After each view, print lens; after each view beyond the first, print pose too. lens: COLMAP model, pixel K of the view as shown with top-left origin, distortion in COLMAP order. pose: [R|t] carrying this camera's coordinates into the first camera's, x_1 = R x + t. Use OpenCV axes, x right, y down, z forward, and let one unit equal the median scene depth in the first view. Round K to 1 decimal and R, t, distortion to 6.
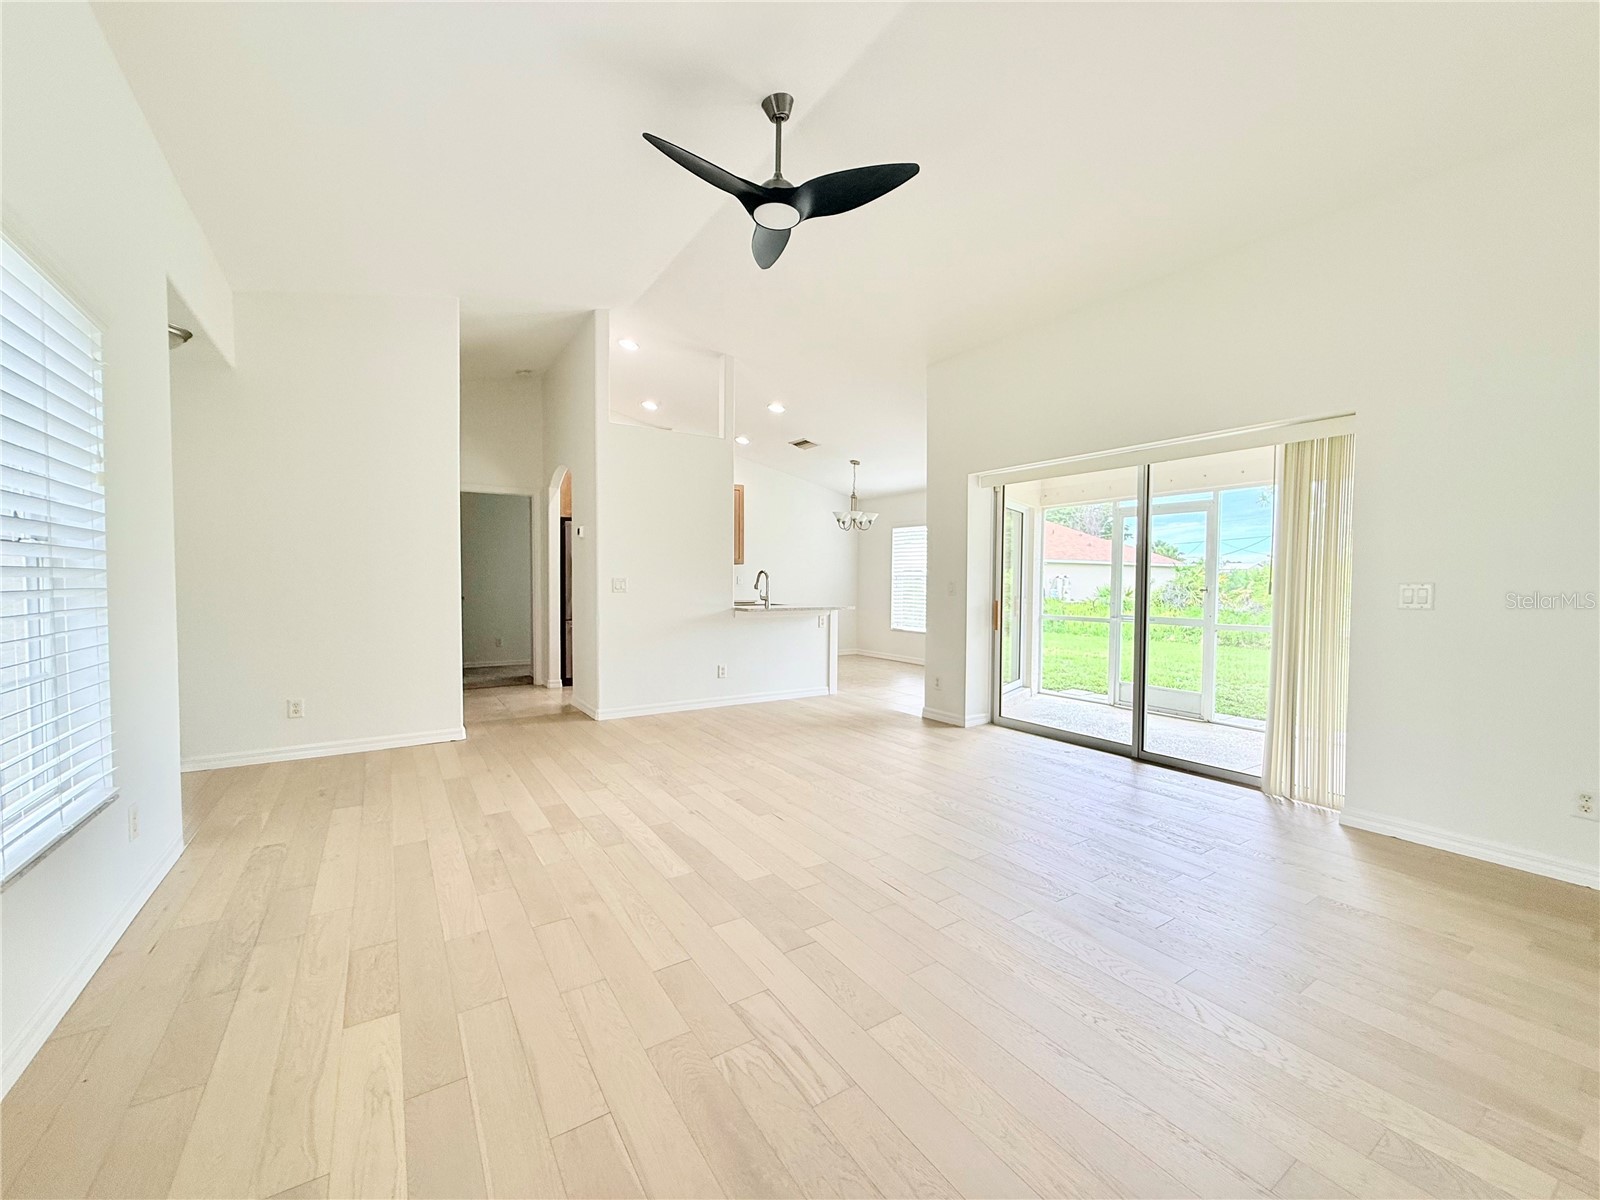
lens RADIAL K [[636.4, 0, 804.0], [0, 636.4, 603.0], [0, 0, 1]] dist [0.000721, 0.000013]
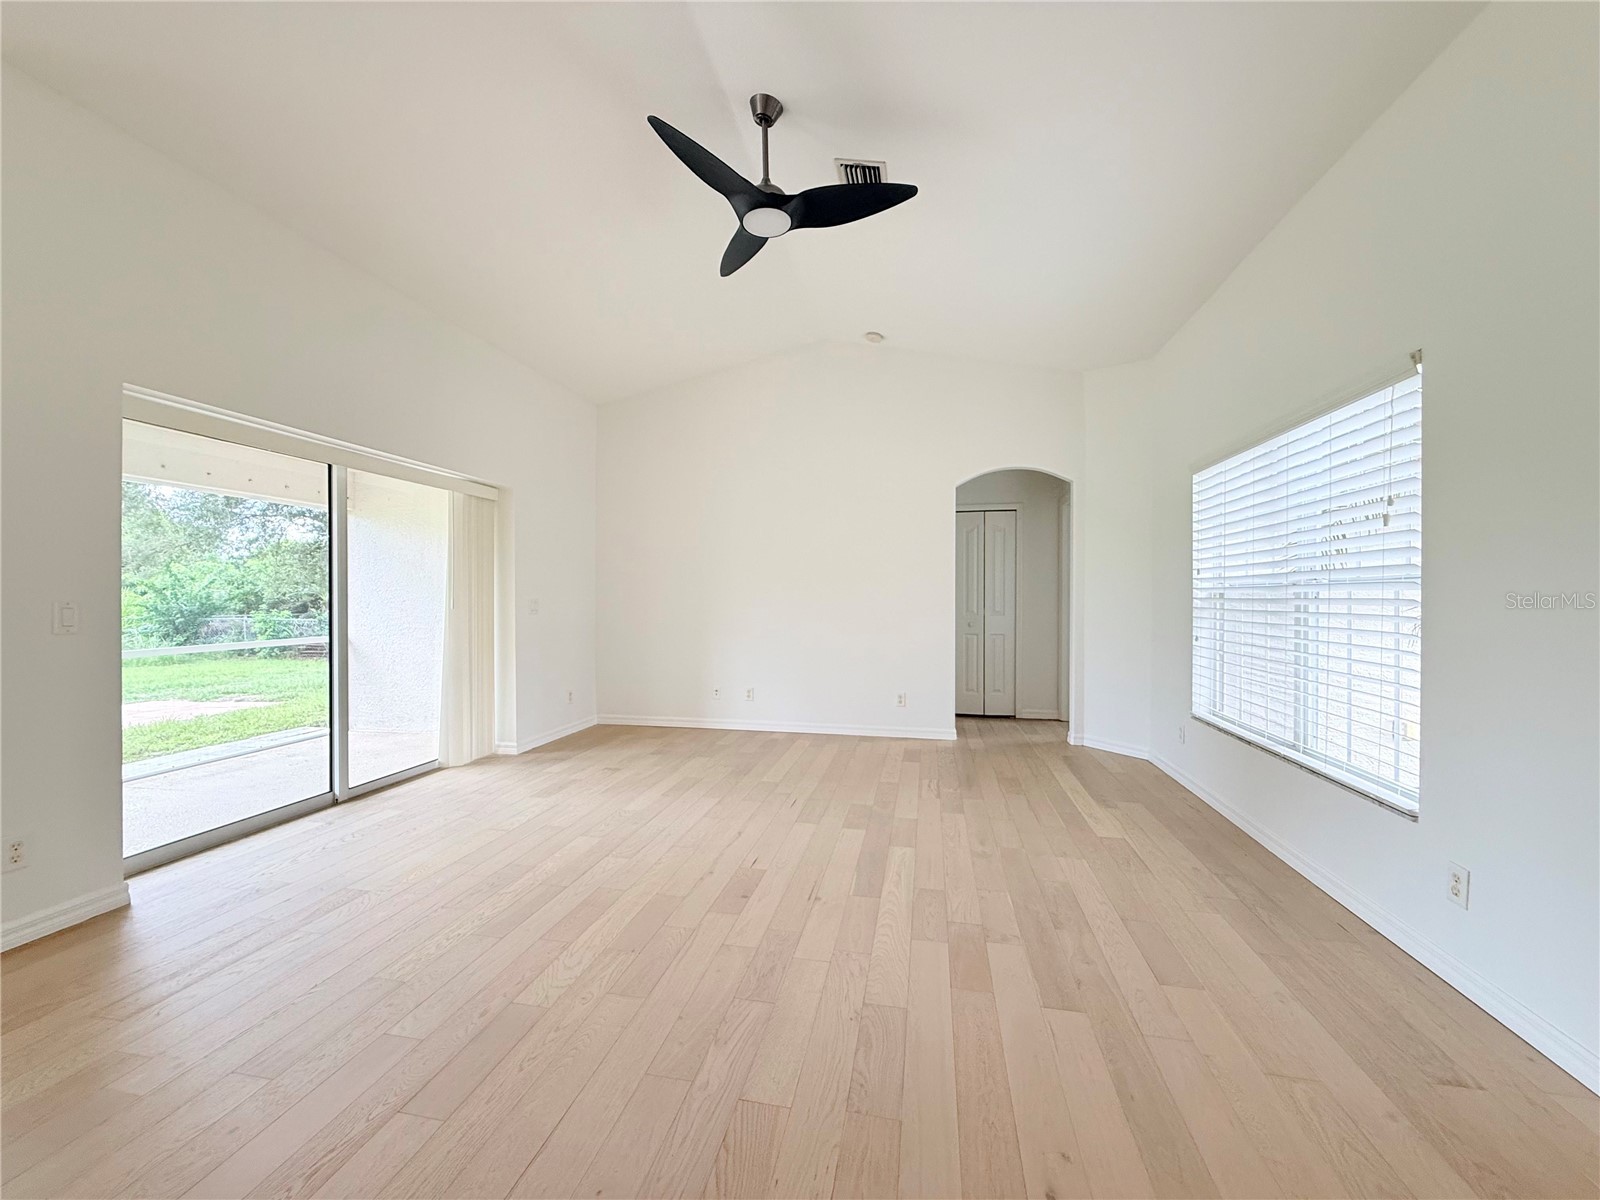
lens RADIAL K [[636.4, 0, 800.7], [0, 636.4, 599.5], [0, 0, 1]] dist [0.000721, 0.000013]
pose [[-0.707122, -0.009880, 0.707022, -0.814767], [0.018930, 0.999279, 0.032897, -0.074122], [-0.706838, 0.036646, -0.706426, 1.776852]]
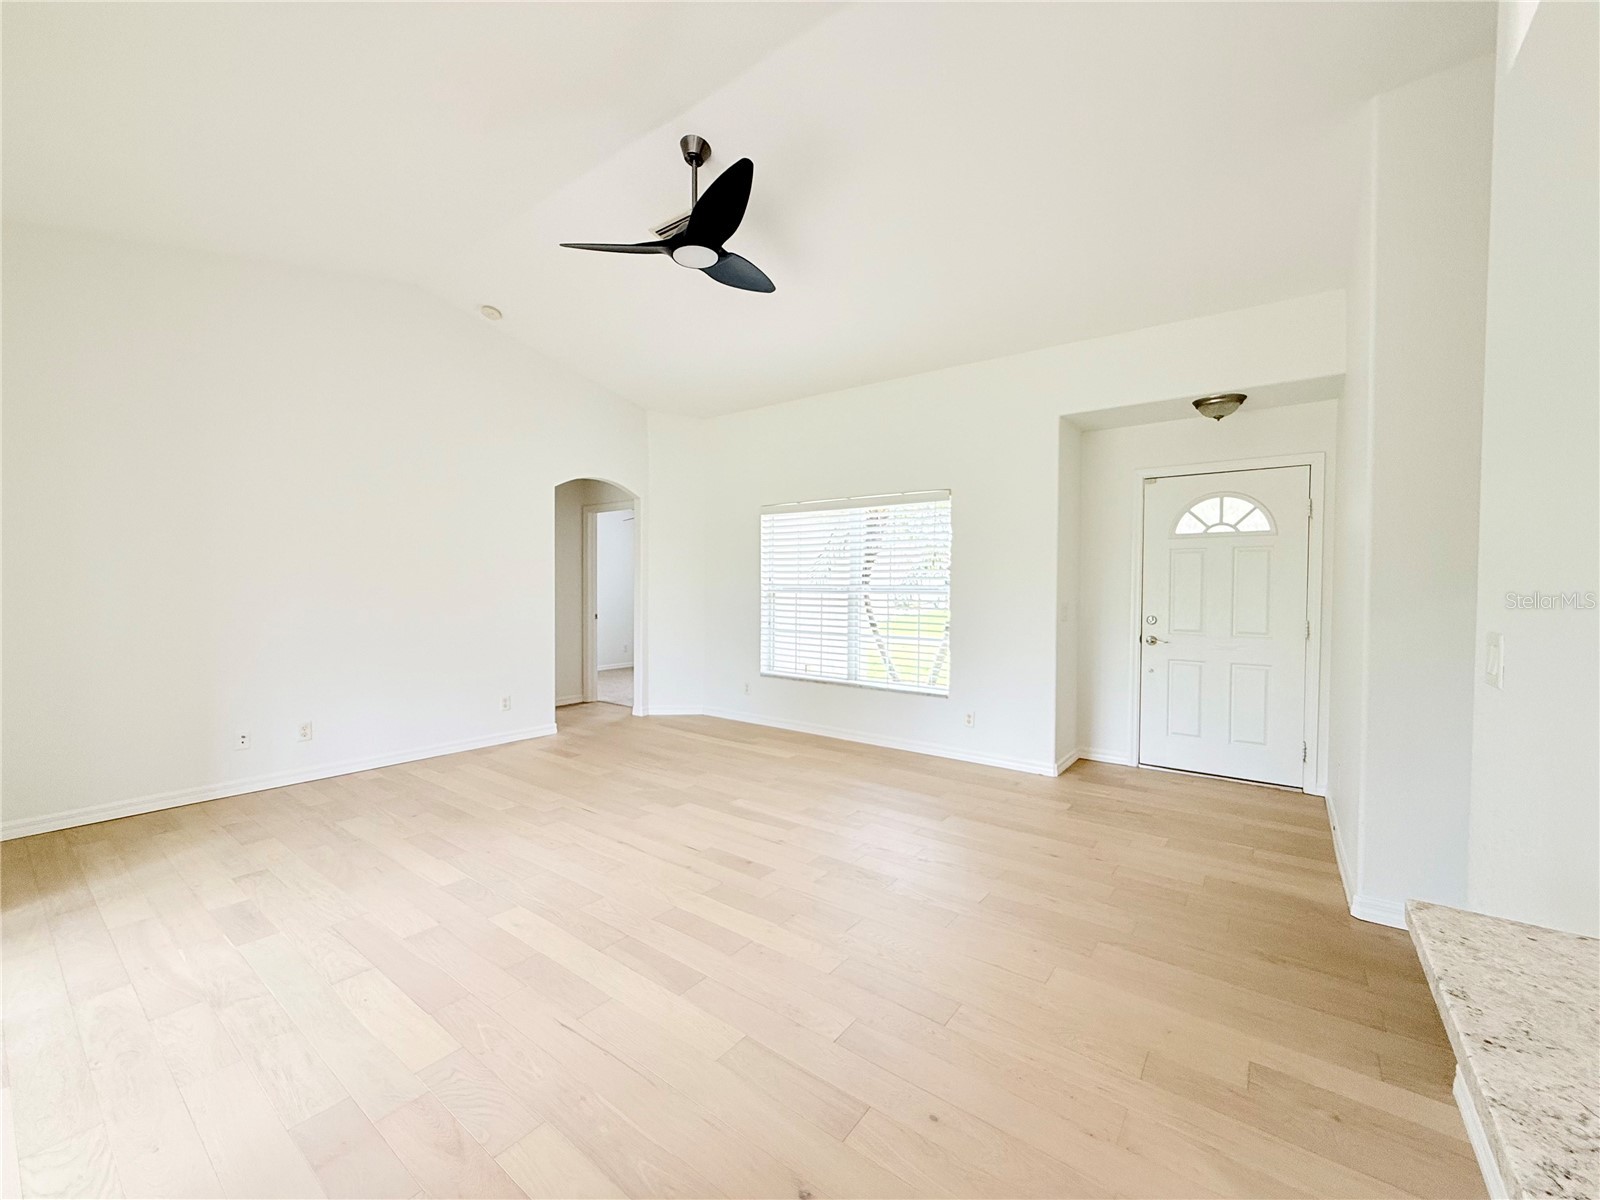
lens RADIAL K [[636.4, 0, 795.5], [0, 636.4, 600.7], [0, 0, 1]] dist [0.000721, 0.000013]
pose [[-0.946634, -0.005180, -0.322268, 0.141537], [-0.023024, 0.998403, 0.051583, -0.112378], [0.321486, 0.056250, -0.945242, 2.203446]]
